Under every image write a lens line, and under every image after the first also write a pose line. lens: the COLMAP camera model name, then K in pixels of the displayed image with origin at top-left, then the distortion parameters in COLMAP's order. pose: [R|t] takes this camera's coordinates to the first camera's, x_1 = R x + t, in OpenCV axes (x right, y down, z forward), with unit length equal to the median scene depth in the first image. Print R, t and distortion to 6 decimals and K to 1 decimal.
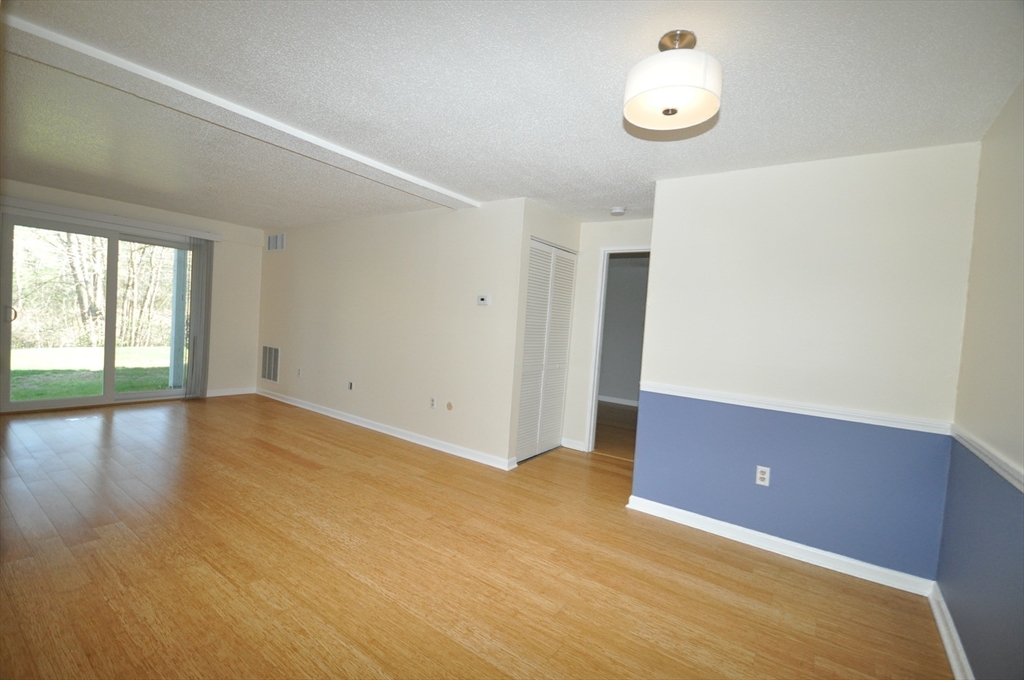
lens RADIAL K [[447.6, 0, 510.0], [0, 447.6, 340.1], [0, 0, 1]] dist [0.015725, -0.014340]
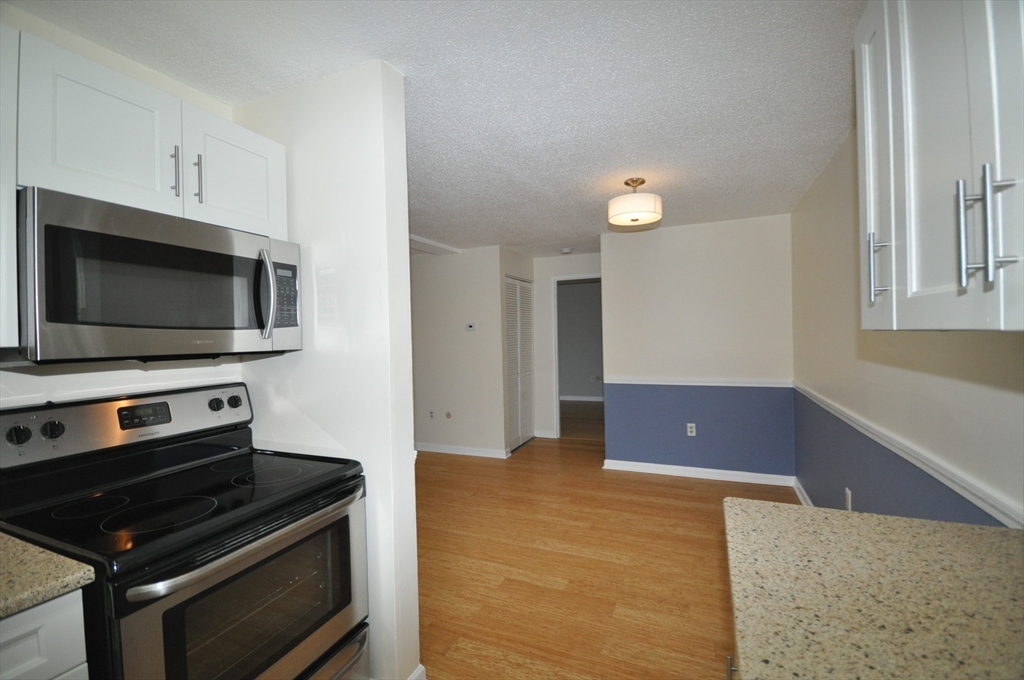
lens RADIAL K [[447.6, 0, 510.0], [0, 447.6, 340.1], [0, 0, 1]] dist [0.015725, -0.014340]
pose [[0.974465, -0.092779, 0.204474, -0.273096], [0.097257, 0.995188, -0.011940, -0.034085], [-0.202382, 0.031522, 0.978799, -0.317711]]
